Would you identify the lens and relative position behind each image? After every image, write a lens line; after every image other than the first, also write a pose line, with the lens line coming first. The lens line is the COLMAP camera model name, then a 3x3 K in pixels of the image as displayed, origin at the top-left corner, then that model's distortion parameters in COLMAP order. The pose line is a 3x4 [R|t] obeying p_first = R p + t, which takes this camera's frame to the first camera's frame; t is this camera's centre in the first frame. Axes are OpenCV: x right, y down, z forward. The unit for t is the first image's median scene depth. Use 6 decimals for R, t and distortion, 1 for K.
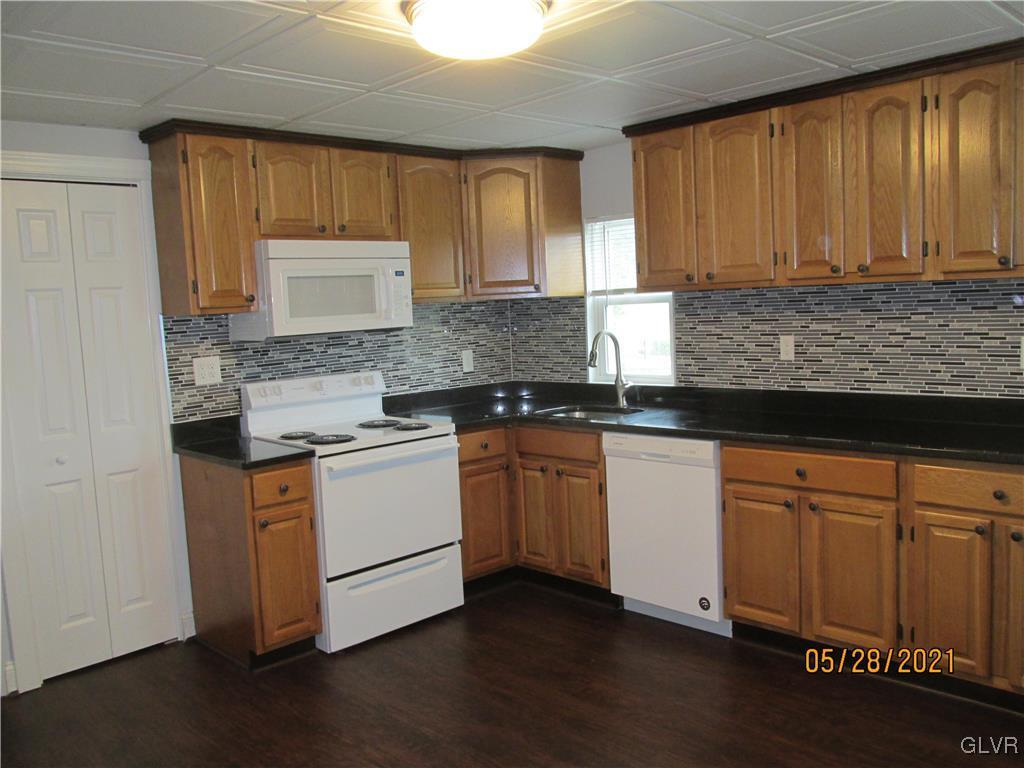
lens RADIAL K [[849.8, 0, 514.2], [0, 849.8, 381.9], [0, 0, 1]] dist [-0.034521, 0.015461]
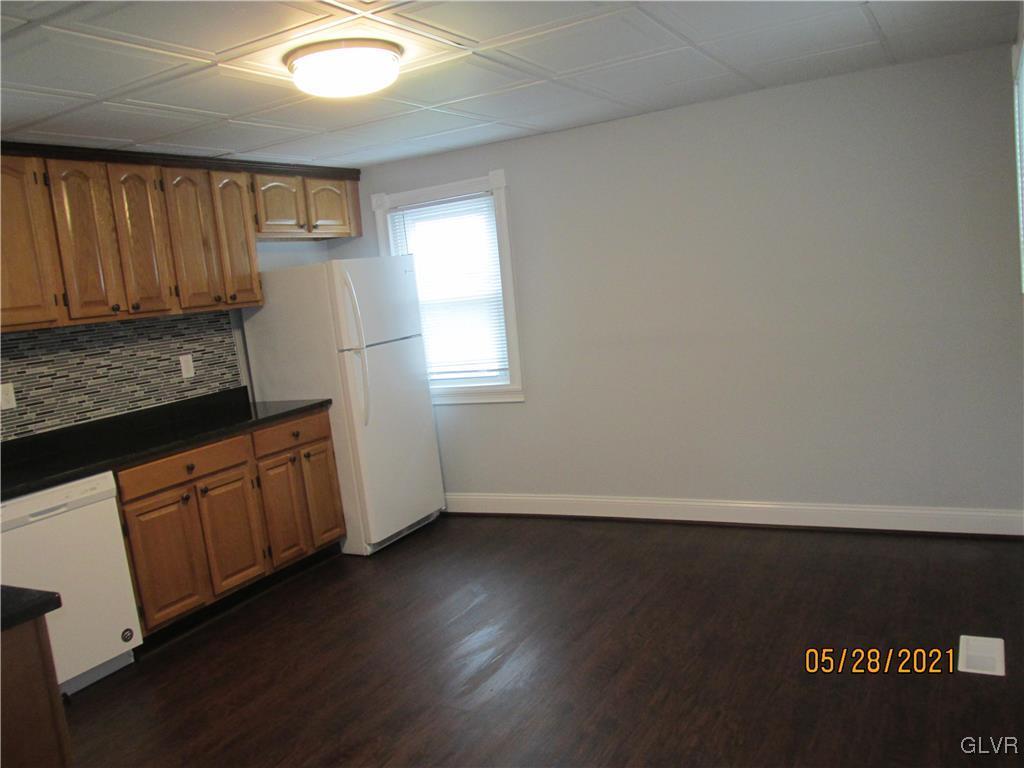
lens RADIAL K [[849.8, 0, 517.2], [0, 849.8, 384.5], [0, 0, 1]] dist [-0.034521, 0.015461]
pose [[-0.276423, -0.046184, 0.959926, -0.834829], [0.213499, 0.970934, 0.108193, -0.034998], [-0.937021, 0.234851, -0.258529, 0.744104]]
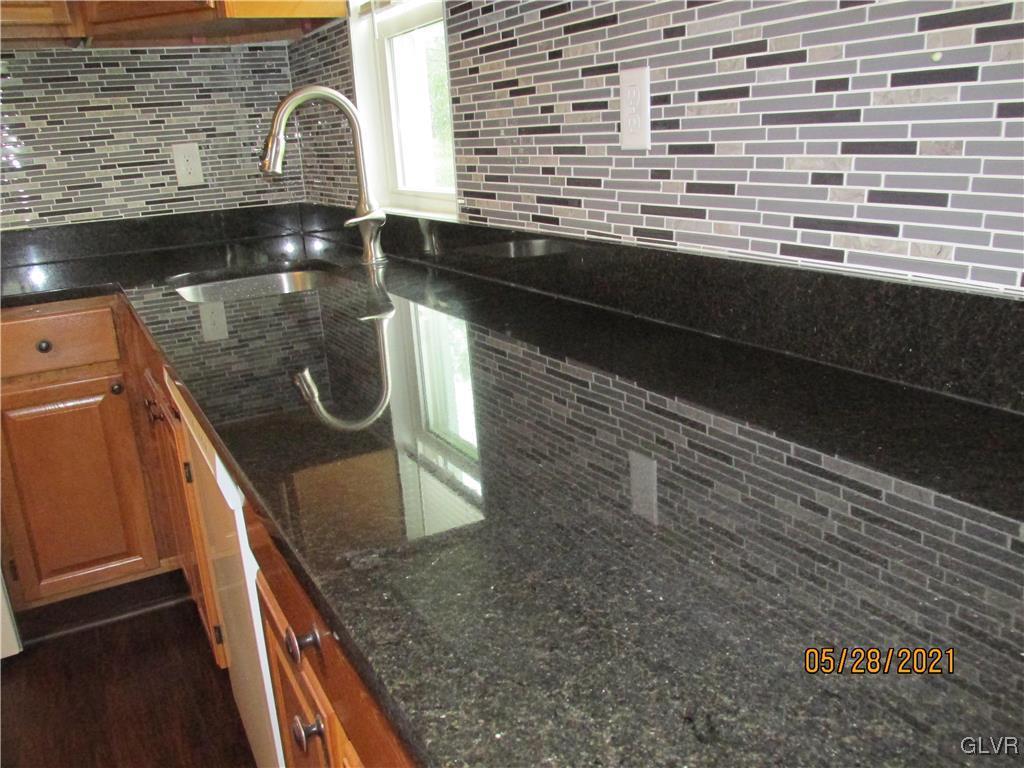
lens RADIAL K [[849.8, 0, 513.6], [0, 849.8, 384.2], [0, 0, 1]] dist [-0.034521, 0.015461]
pose [[0.962750, 0.065461, -0.262350, 0.394919], [-0.007446, 0.976302, 0.216283, -0.008539], [0.270291, -0.206273, 0.940422, 0.717072]]
